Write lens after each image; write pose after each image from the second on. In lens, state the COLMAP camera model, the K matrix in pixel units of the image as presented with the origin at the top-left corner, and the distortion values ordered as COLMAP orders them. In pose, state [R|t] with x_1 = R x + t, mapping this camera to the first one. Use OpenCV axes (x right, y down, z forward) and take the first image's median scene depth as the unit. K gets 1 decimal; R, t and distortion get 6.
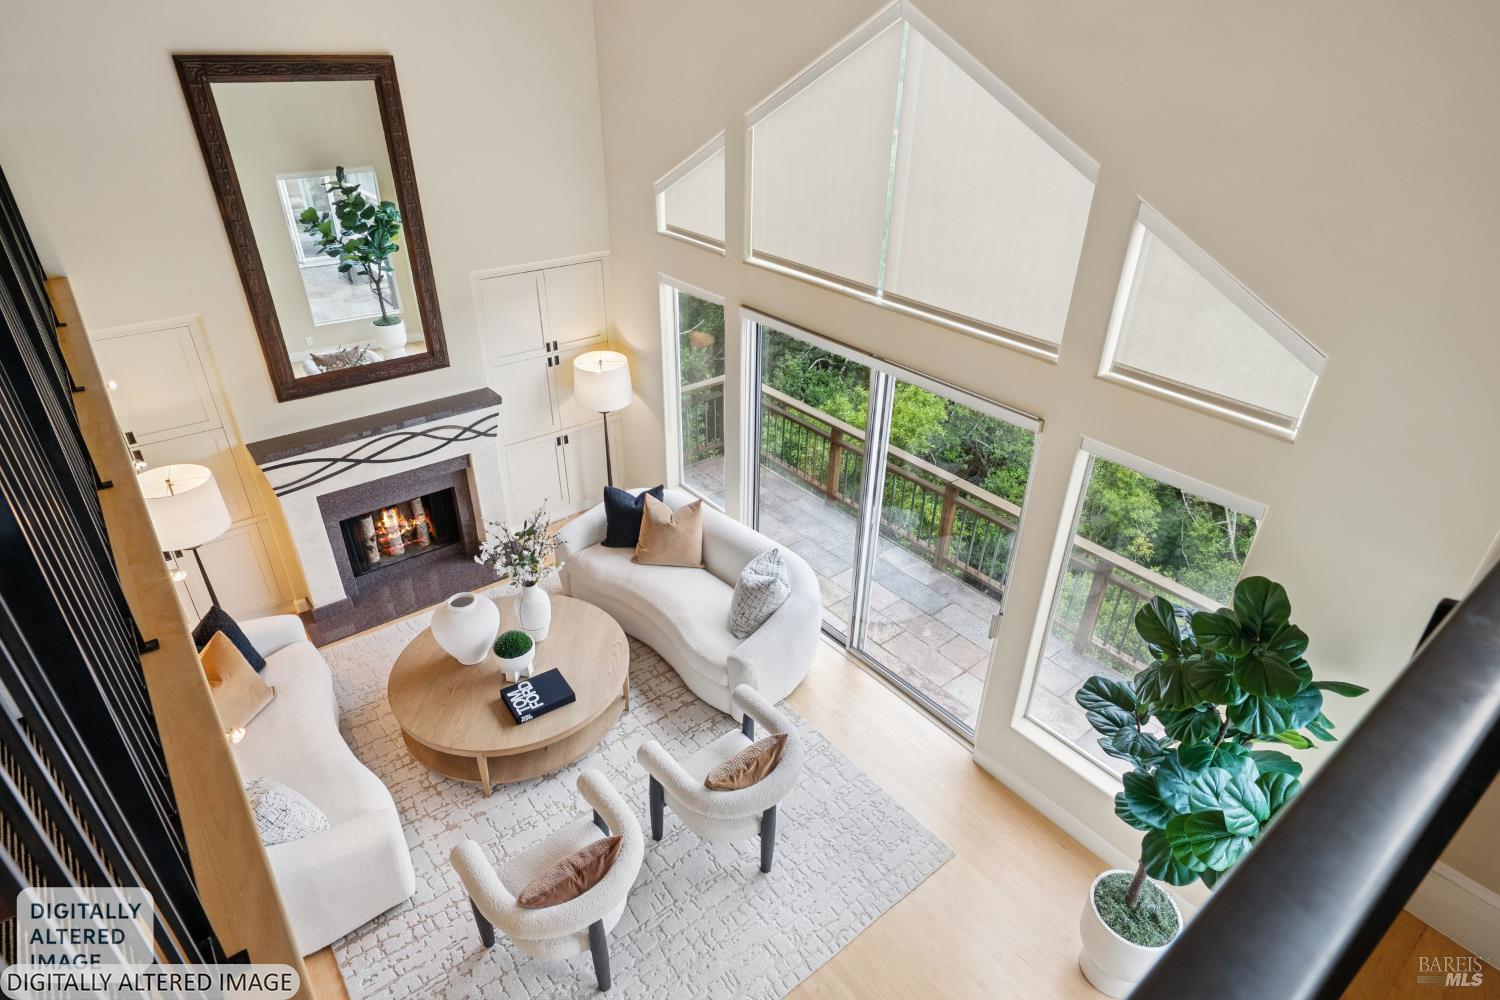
lens RADIAL K [[817.9, 0, 755.4], [0, 817.9, 502.5], [0, 0, 1]] dist [0.011925, -0.001262]
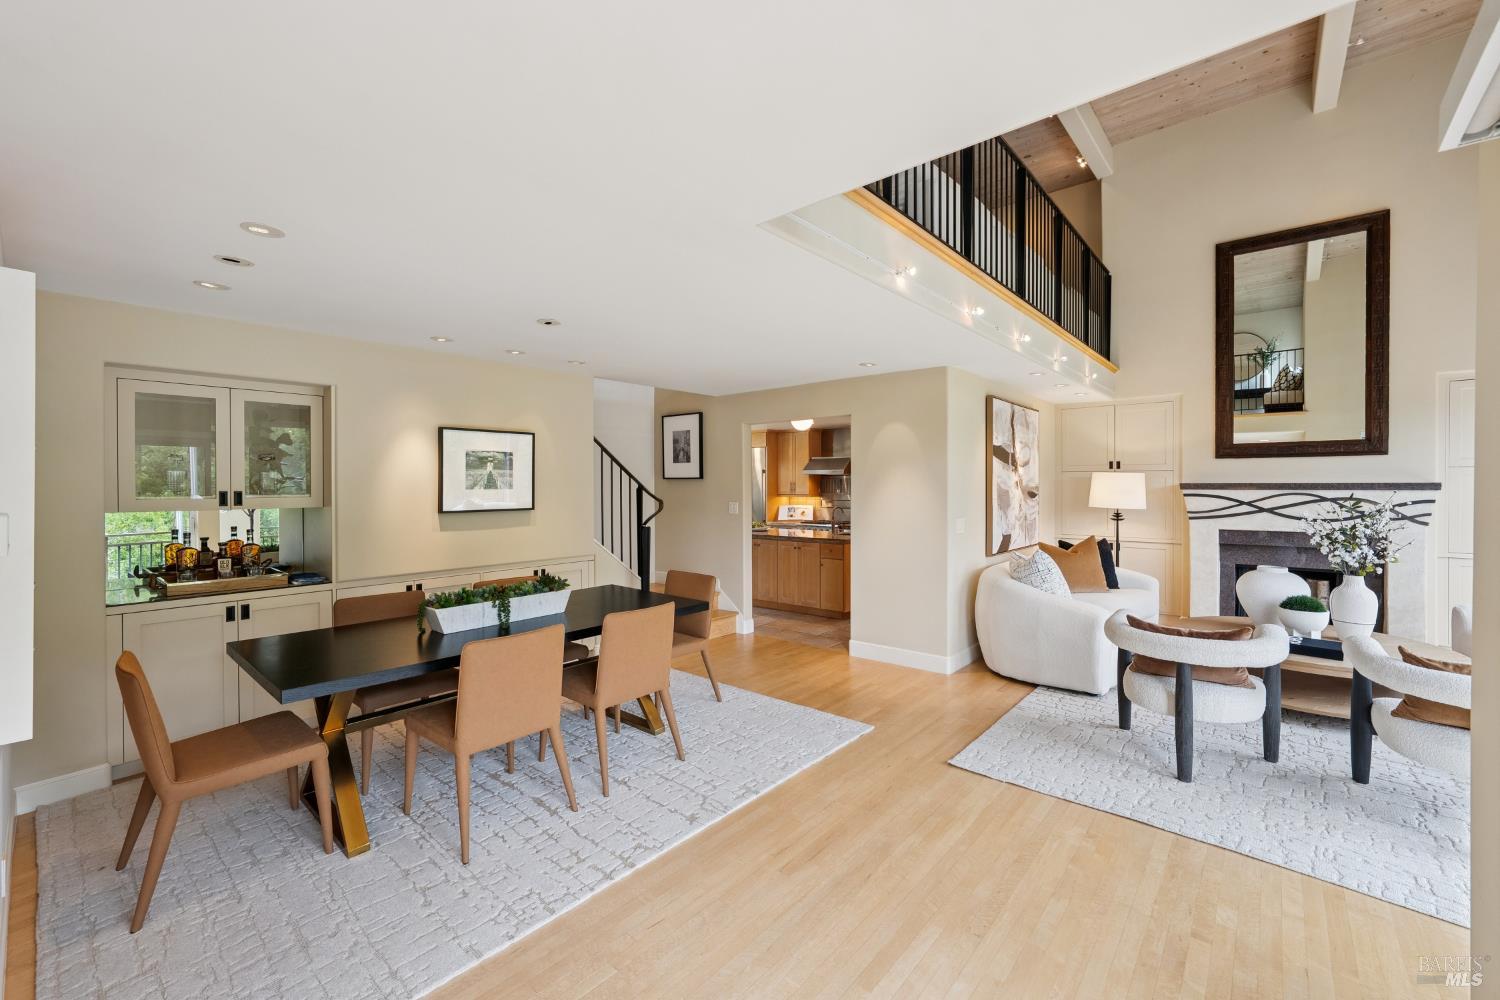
lens RADIAL K [[618.8, 0, 742.9], [0, 618.8, 491.7], [0, 0, 1]] dist [-0.007996, 0.000710]
pose [[0.173726, -0.007148, -0.984768, 0.328317], [-0.491576, 0.865854, -0.093006, 0.427034], [0.853330, 0.500246, 0.146908, 0.165965]]
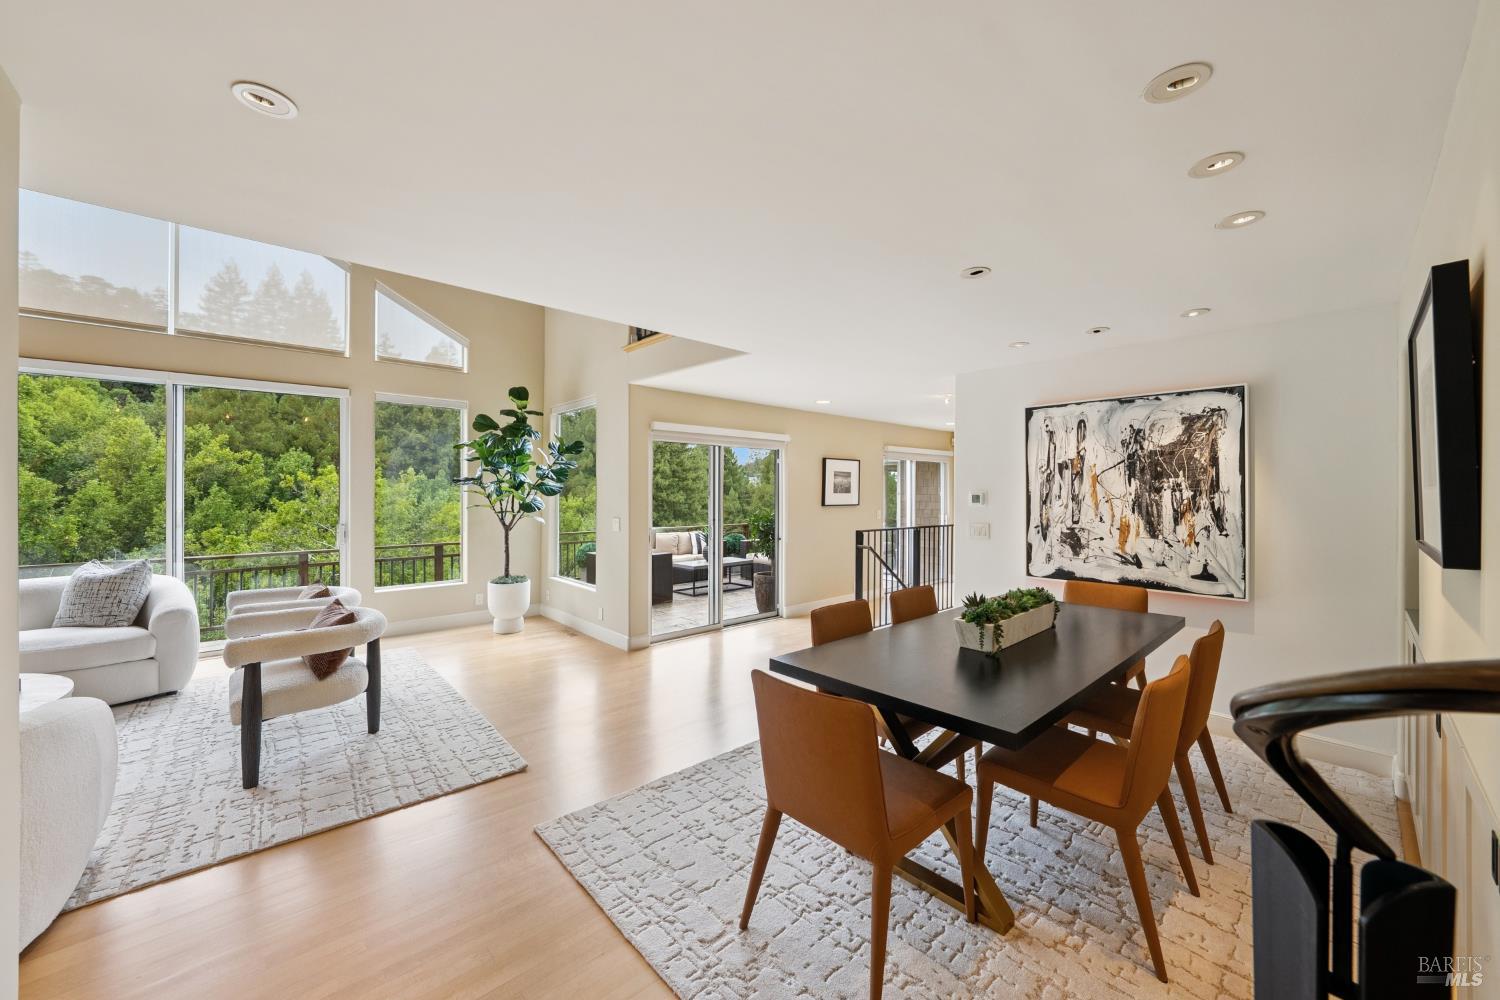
lens RADIAL K [[552.6, 0, 748.3], [0, 552.6, 486.7], [0, 0, 1]] dist [-0.010935, 0.001465]
pose [[-0.056530, -0.014080, 0.998302, -0.702661], [0.499085, 0.865607, 0.040470, 0.357904], [-0.864707, 0.500525, -0.041906, 0.259446]]
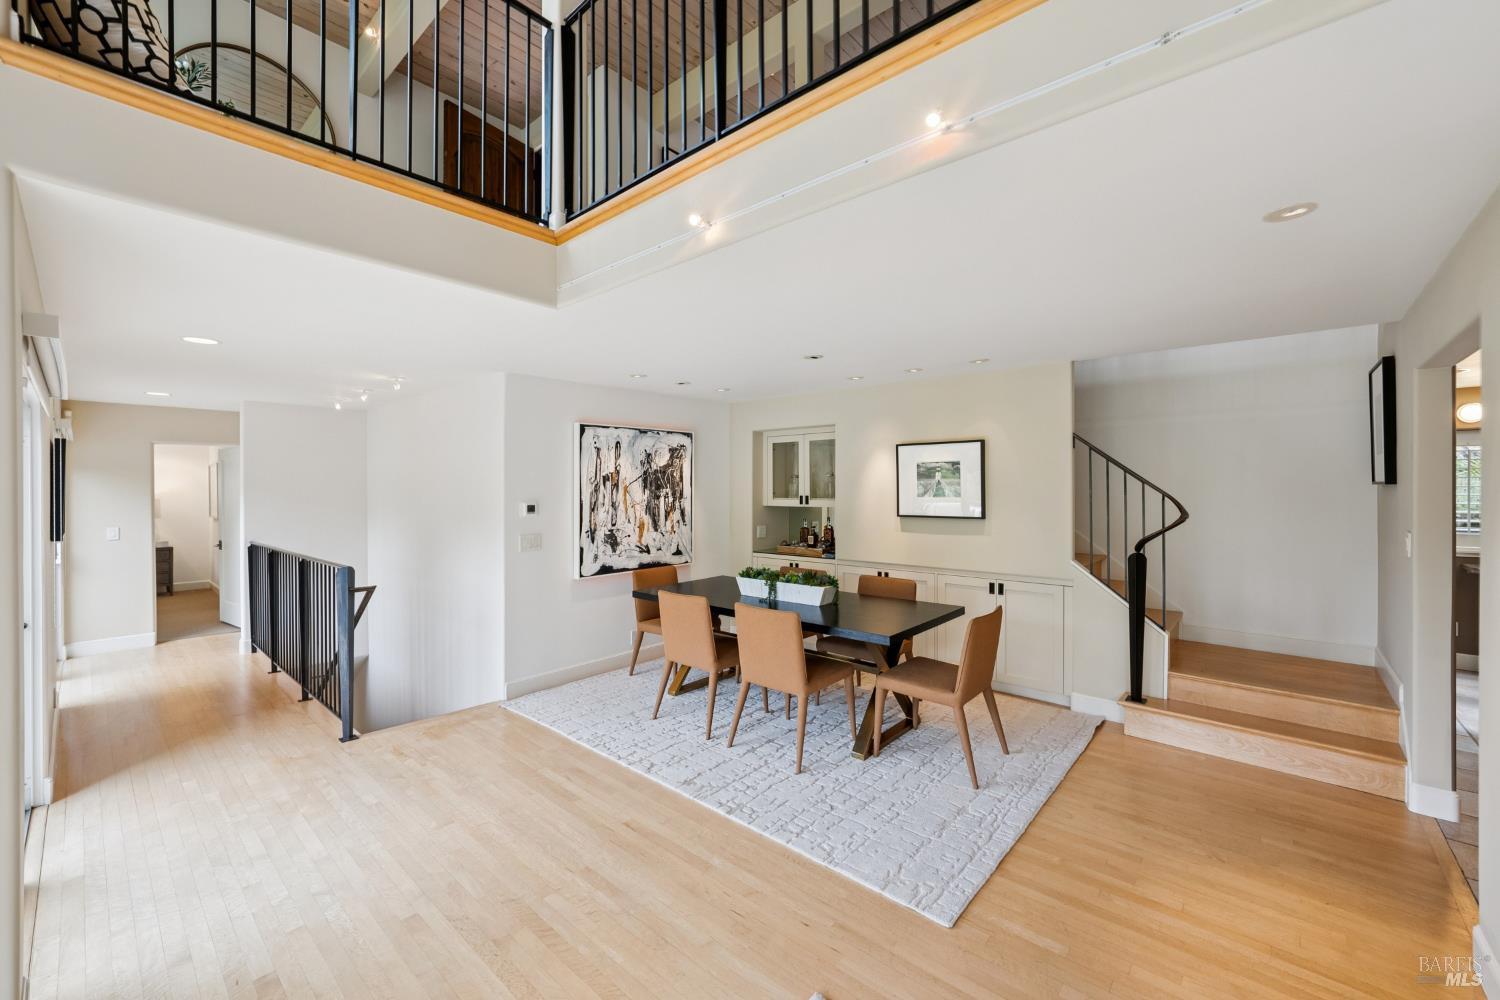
lens RADIAL K [[601.0, 0, 747.6], [0, 601.0, 485.7], [0, 0, 1]] dist [-0.010201, 0.000442]
pose [[-0.987382, -0.014244, -0.157717, -0.113071], [-0.090975, 0.866220, 0.491311, 0.117595], [0.129619, 0.499459, -0.856586, 0.664781]]
